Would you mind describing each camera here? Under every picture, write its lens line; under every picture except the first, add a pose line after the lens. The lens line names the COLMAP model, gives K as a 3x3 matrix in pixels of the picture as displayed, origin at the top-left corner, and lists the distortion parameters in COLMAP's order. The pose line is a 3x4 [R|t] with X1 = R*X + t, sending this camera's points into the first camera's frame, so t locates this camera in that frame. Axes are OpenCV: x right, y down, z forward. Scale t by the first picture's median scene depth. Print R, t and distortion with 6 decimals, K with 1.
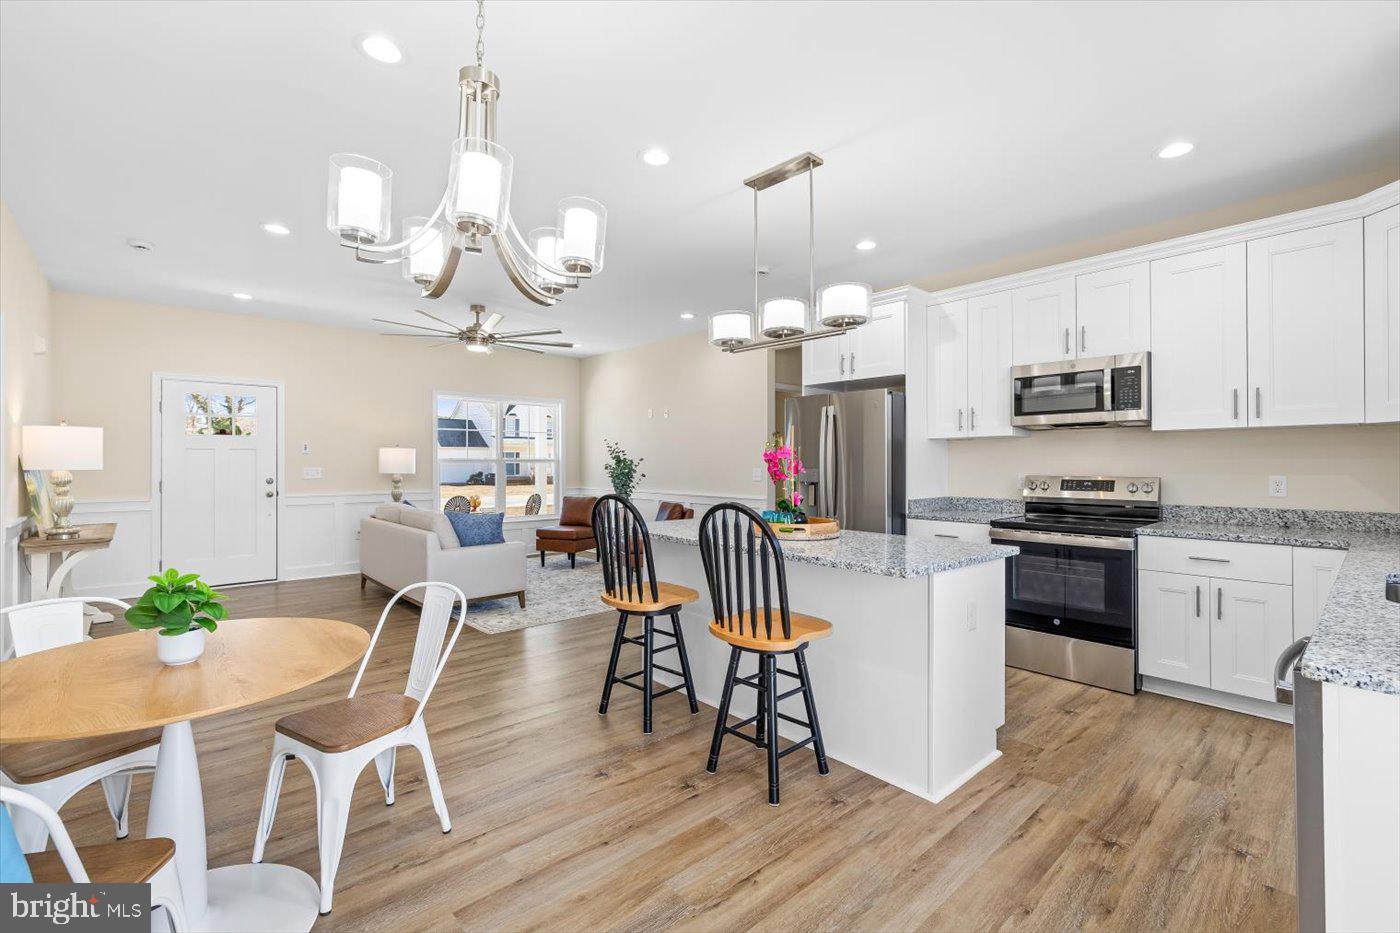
lens RADIAL K [[610.2, 0, 700.0], [0, 610.2, 461.2], [0, 0, 1]] dist [0.005240, 0.000000]
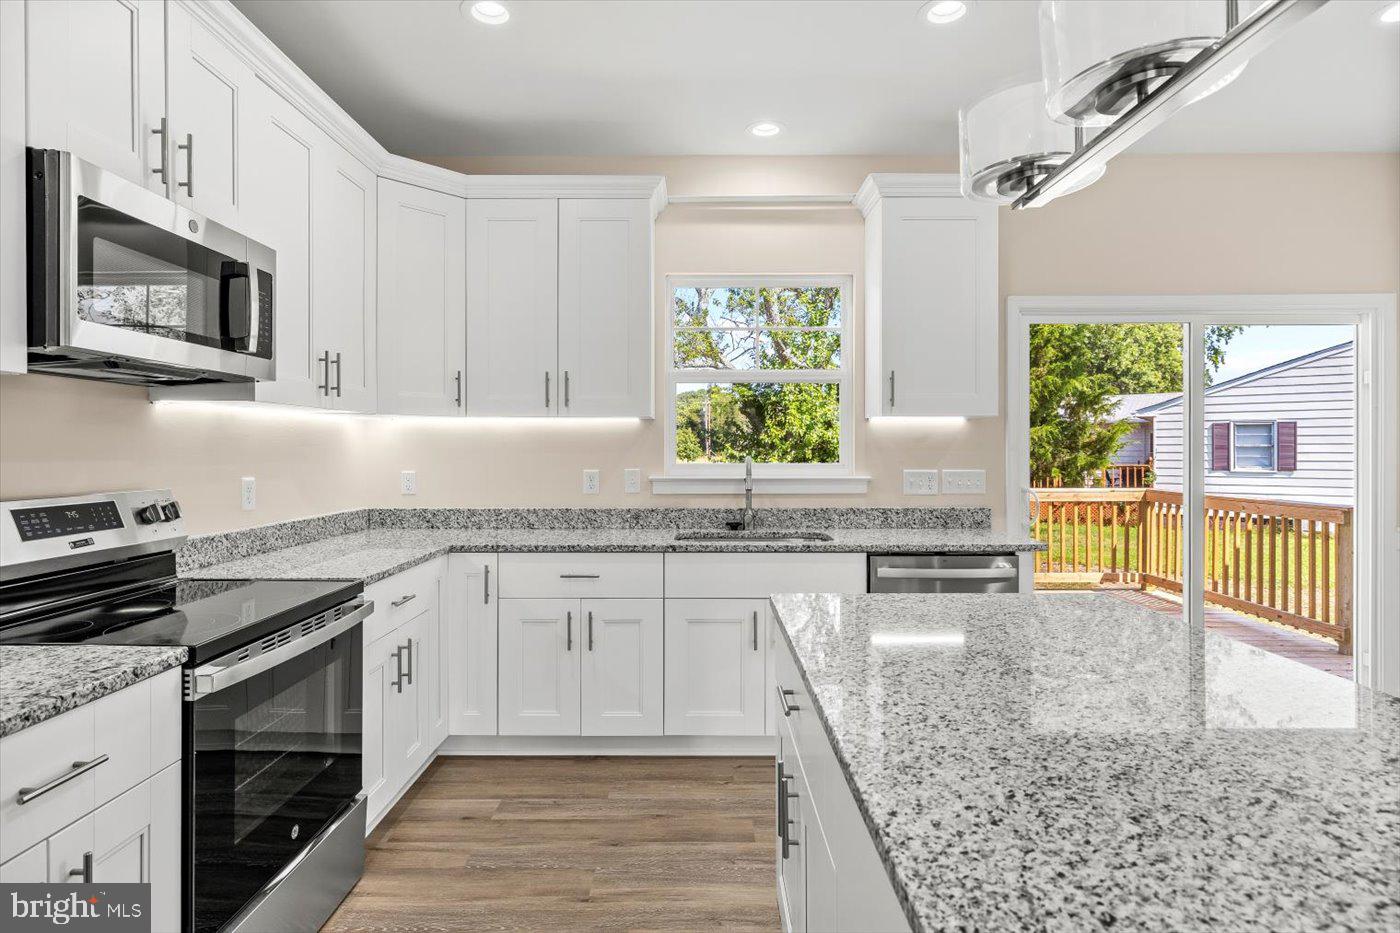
lens RADIAL K [[742.6, 0, 700.5], [0, 742.6, 452.8], [0, 0, 1]] dist [0.004671, -0.000362]
pose [[-0.740517, 0.005703, 0.672013, 0.021118], [0.001830, 0.999977, -0.006470, 0.000155], [-0.672035, -0.003561, -0.740511, 1.167113]]
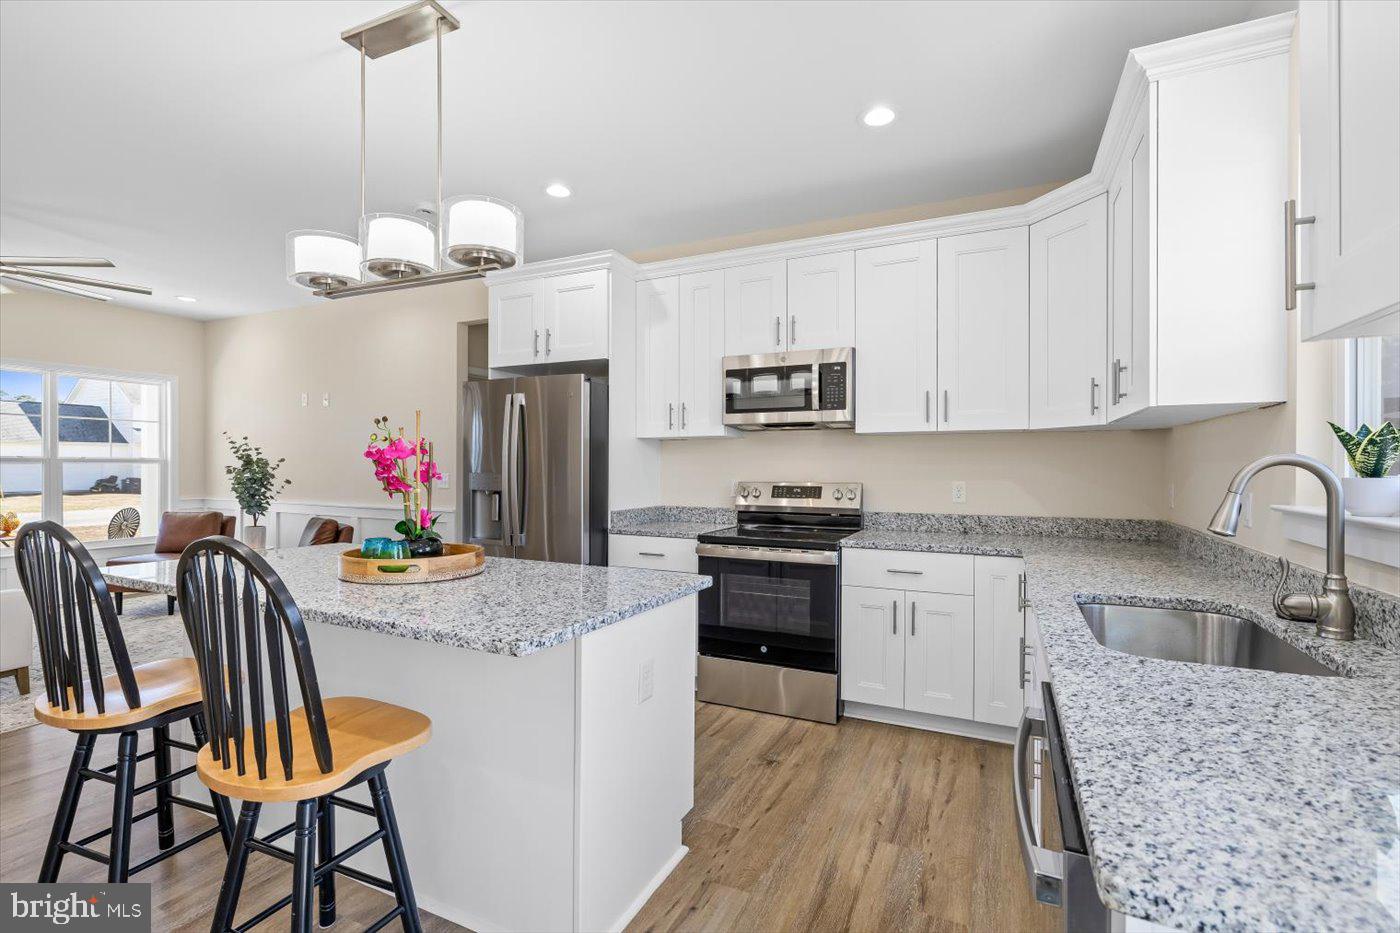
lens RADIAL K [[628.1, 0, 699.5], [0, 628.1, 469.3], [0, 0, 1]] dist [-0.009159, 0.002589]
pose [[0.923836, 0.003605, 0.382771, 0.150168], [-0.006533, 0.999958, 0.006350, 0.000634], [-0.382733, -0.008367, 0.923821, 0.203065]]
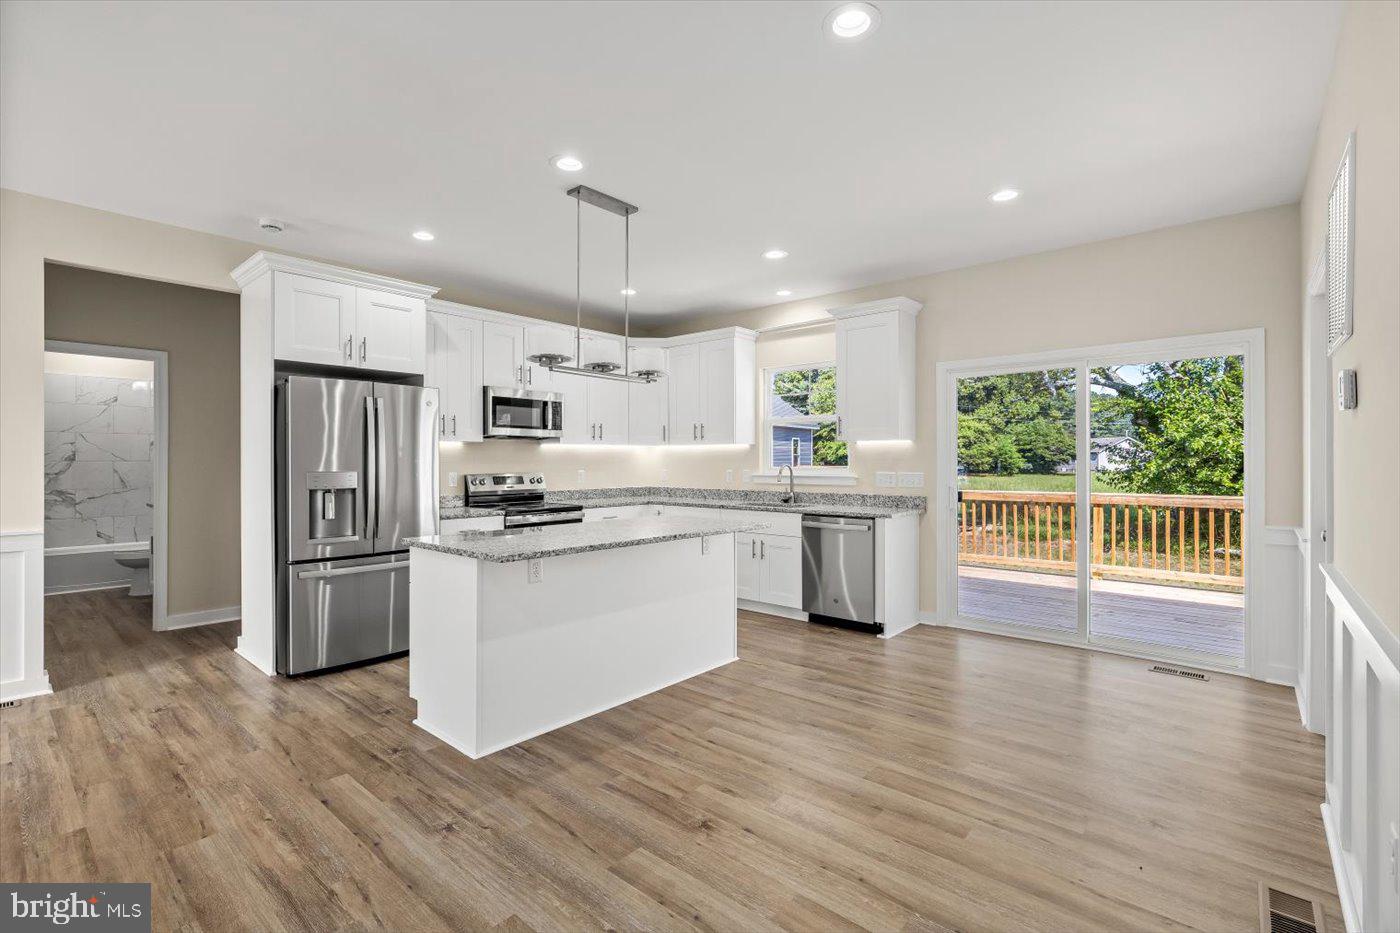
lens RADIAL K [[628.1, 0, 691.6], [0, 628.1, 463.5], [0, 0, 1]] dist [-0.009159, 0.002589]
pose [[-0.115893, -0.001445, 0.993261, -0.863989], [-0.003887, 0.999992, 0.001002, -0.001874], [-0.993254, -0.003745, -0.115898, 0.818768]]
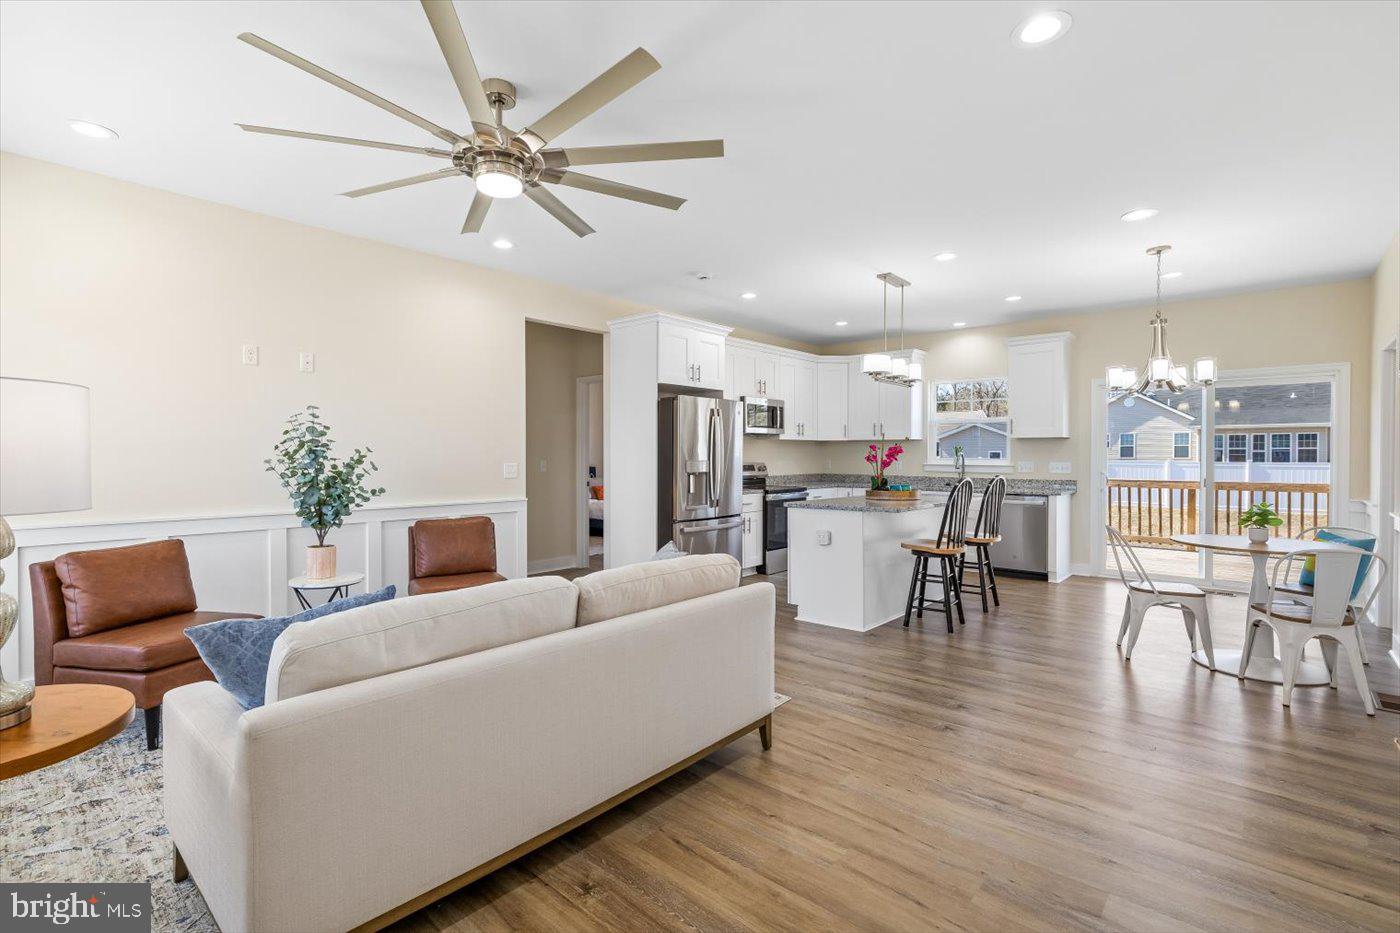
lens RADIAL K [[628.1, 0, 704.4], [0, 628.1, 460.4], [0, 0, 1]] dist [-0.009159, 0.002589]
pose [[-0.100834, -0.011257, 0.994840, -1.265326], [-0.006692, 0.999921, 0.010636, -0.000917], [-0.994881, -0.005585, -0.100901, 1.404146]]
